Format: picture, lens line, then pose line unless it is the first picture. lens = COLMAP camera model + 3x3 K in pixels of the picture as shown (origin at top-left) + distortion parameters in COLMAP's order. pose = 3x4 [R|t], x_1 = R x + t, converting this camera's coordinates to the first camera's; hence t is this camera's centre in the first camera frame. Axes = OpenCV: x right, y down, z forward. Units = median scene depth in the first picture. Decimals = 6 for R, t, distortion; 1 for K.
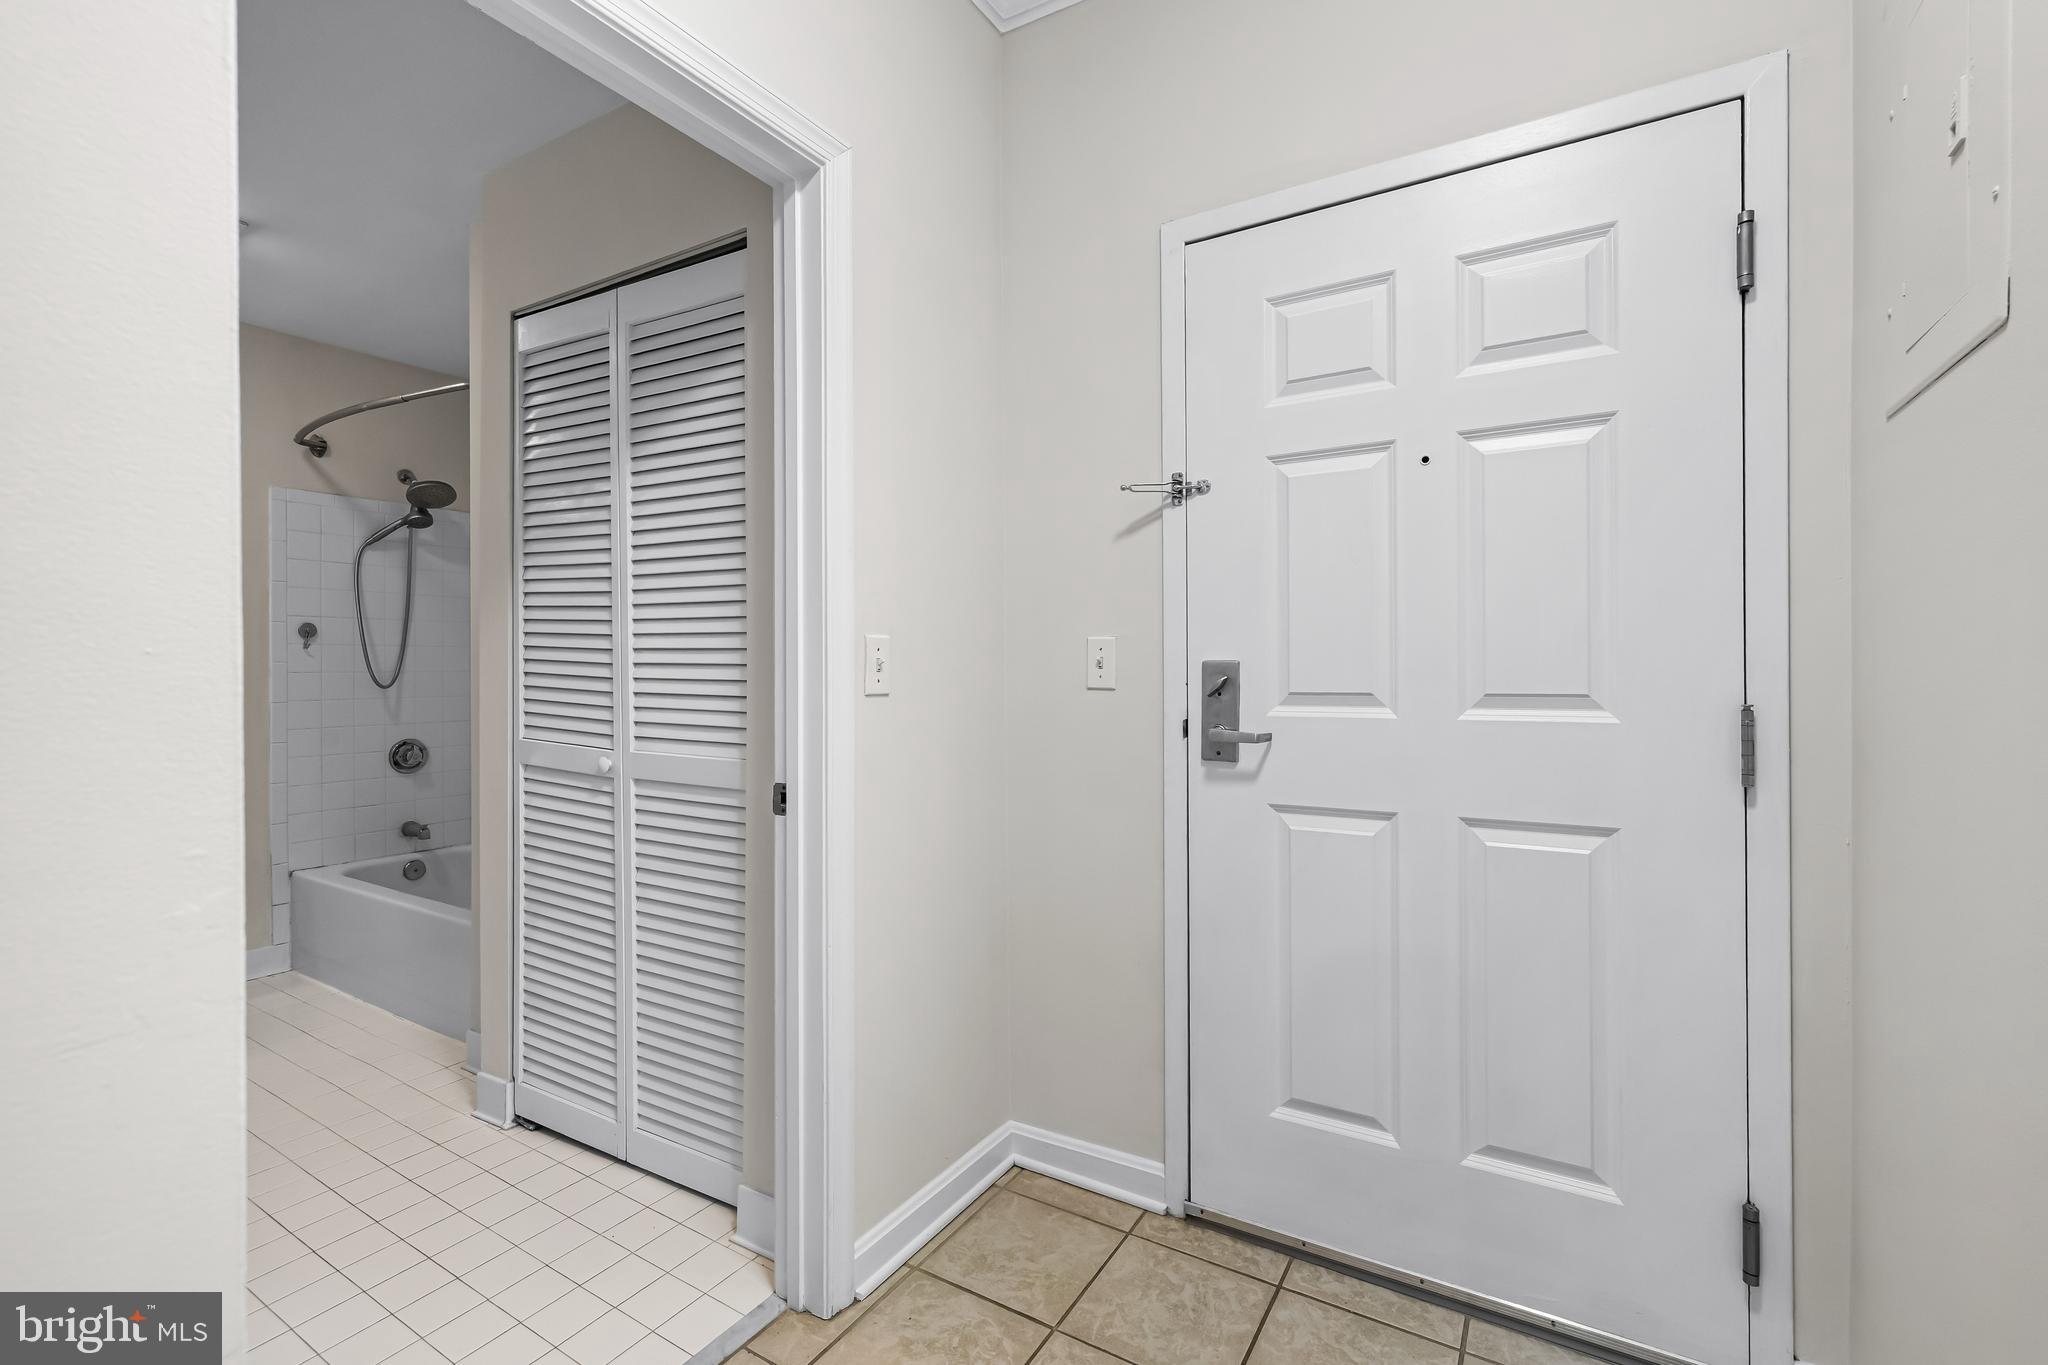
lens RADIAL K [[880.0, 0, 1024.6], [0, 880.0, 672.8], [0, 0, 1]] dist [0.007742, -0.001226]
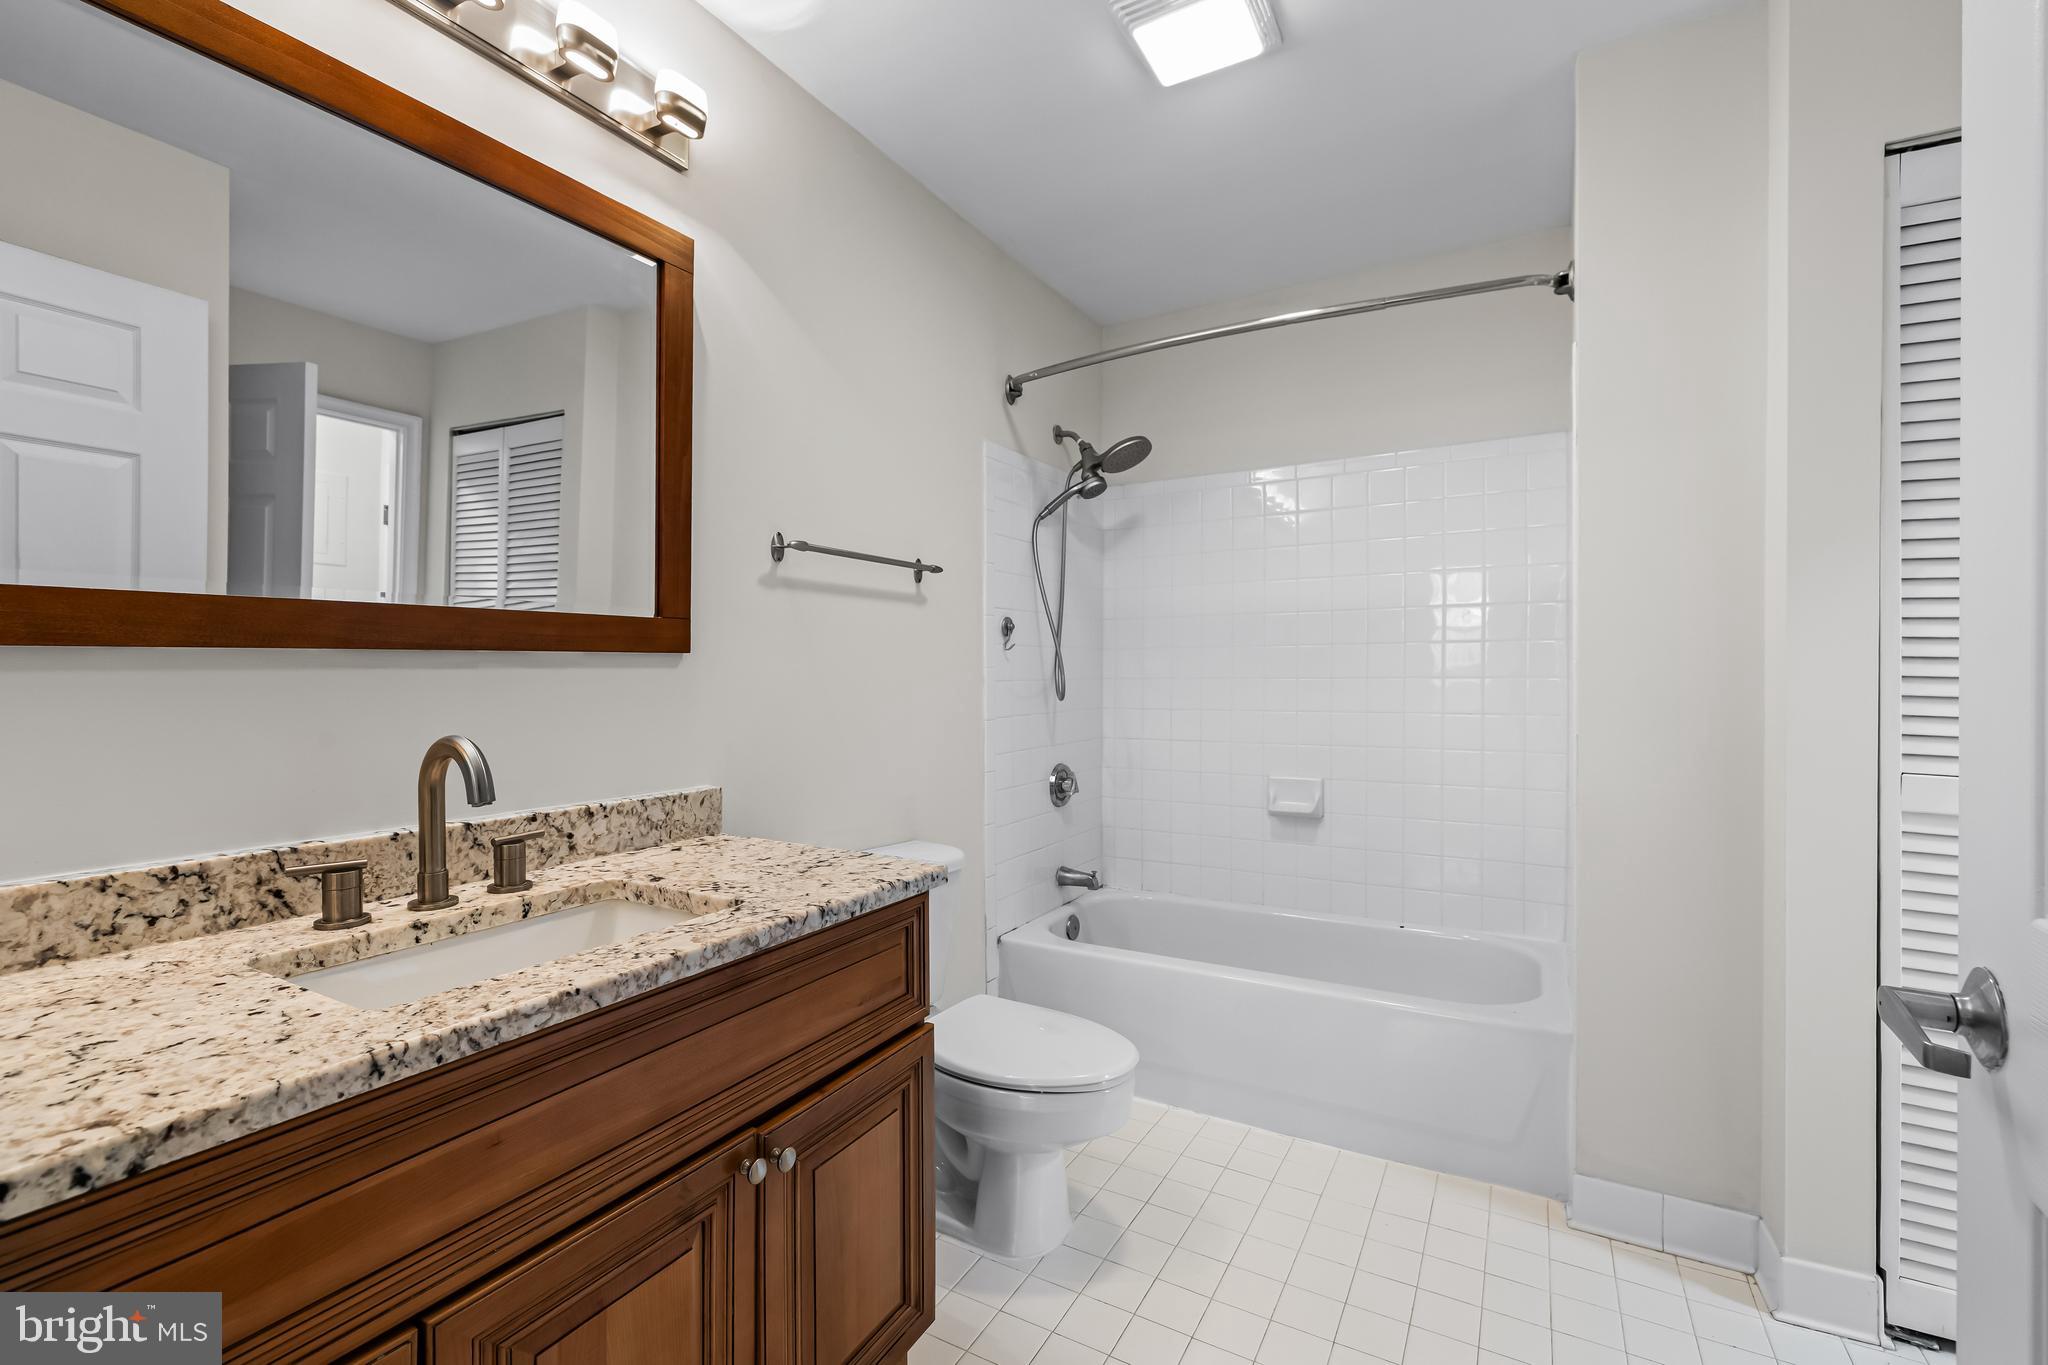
lens RADIAL K [[880.0, 0, 1020.4], [0, 880.0, 678.9], [0, 0, 1]] dist [0.007742, -0.001226]
pose [[0.999173, -0.004299, 0.040424, -0.798983], [0.004523, 0.999975, -0.005454, 0.002599], [-0.040399, 0.005632, 0.999168, 0.215202]]
